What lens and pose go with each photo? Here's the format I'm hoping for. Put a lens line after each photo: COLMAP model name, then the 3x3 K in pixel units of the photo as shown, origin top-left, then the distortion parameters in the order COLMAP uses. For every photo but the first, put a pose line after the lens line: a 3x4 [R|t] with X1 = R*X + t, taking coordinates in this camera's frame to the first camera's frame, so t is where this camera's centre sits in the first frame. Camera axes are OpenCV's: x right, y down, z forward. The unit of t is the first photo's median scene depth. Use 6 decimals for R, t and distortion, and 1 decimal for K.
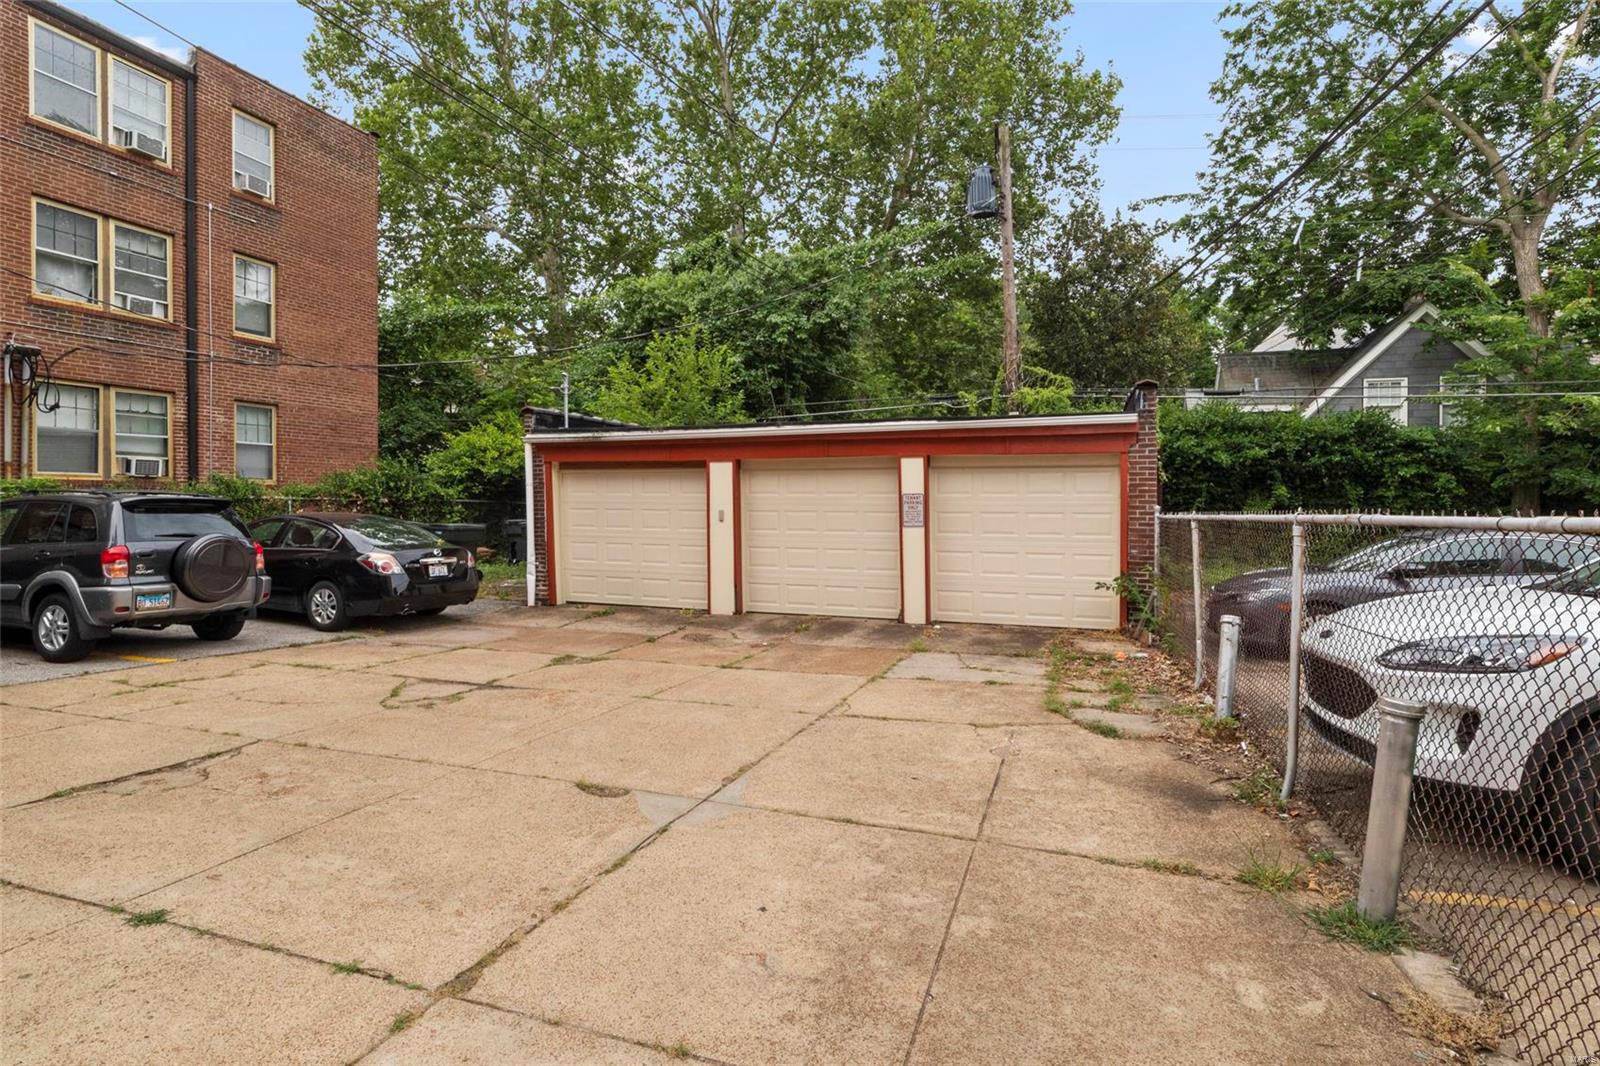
lens RADIAL K [[845.5, 0, 791.2], [0, 845.5, 517.1], [0, 0, 1]] dist [0.006328, 0.001861]
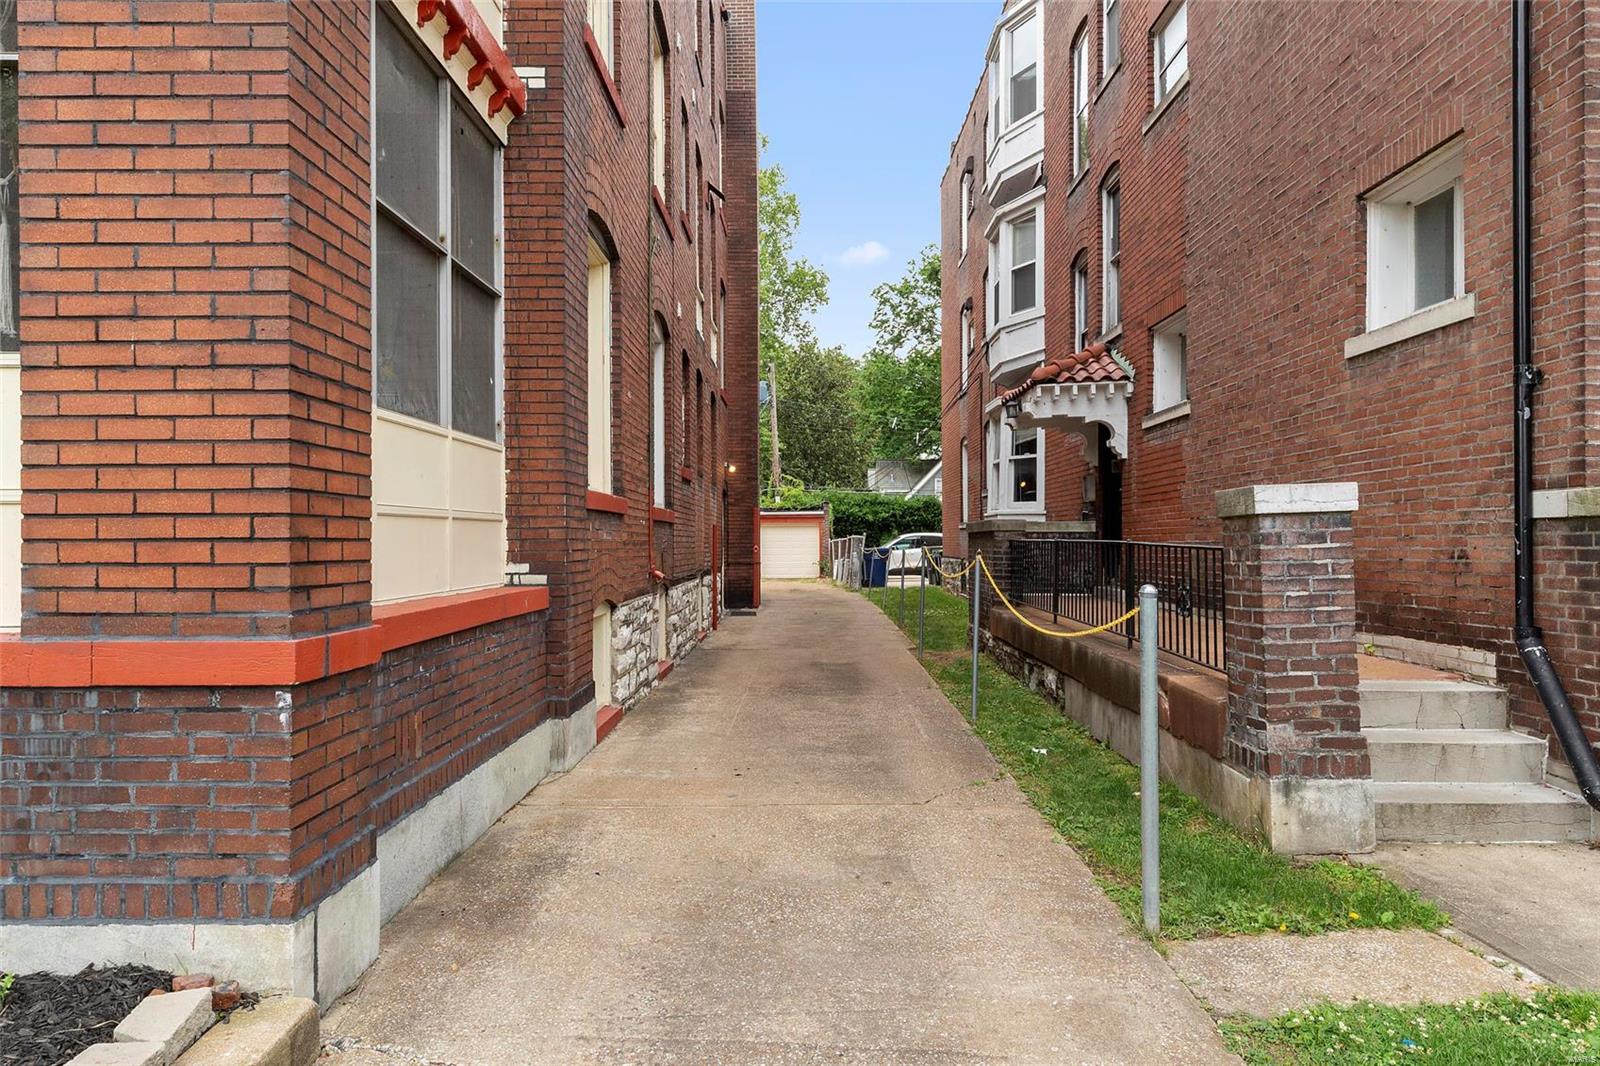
lens RADIAL K [[1064.0, 0, 804.2], [0, 1064.0, 542.9], [0, 0, 1]] dist [0.007611, 0.009191]
pose [[0.947129, -0.005408, 0.320807, -0.529029], [0.010319, 0.999854, -0.013608, 0.030772], [-0.320686, 0.016199, 0.947047, -1.545759]]
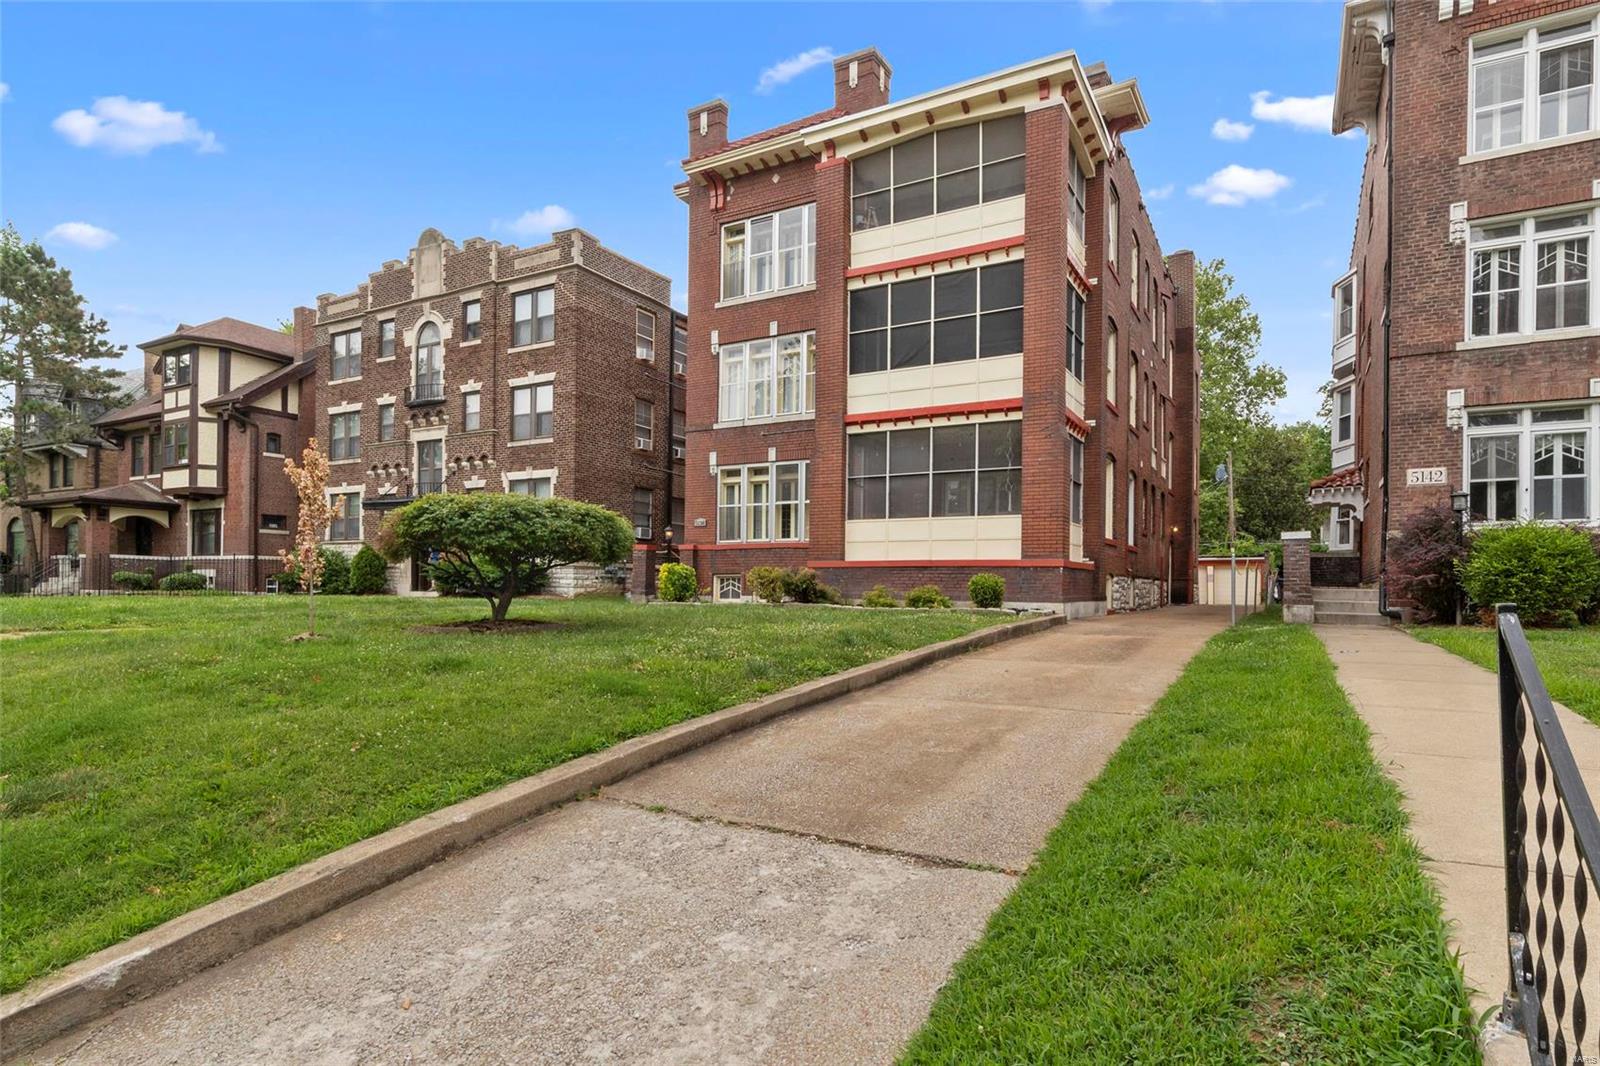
lens RADIAL K [[845.5, 0, 799.5], [0, 845.5, 585.6], [0, 0, 1]] dist [0.006328, 0.001861]
pose [[0.980753, 0.007803, -0.195096, -0.626126], [-0.011677, 0.999757, -0.018712, 0.078821], [0.194902, 0.020629, 0.980606, -2.132833]]
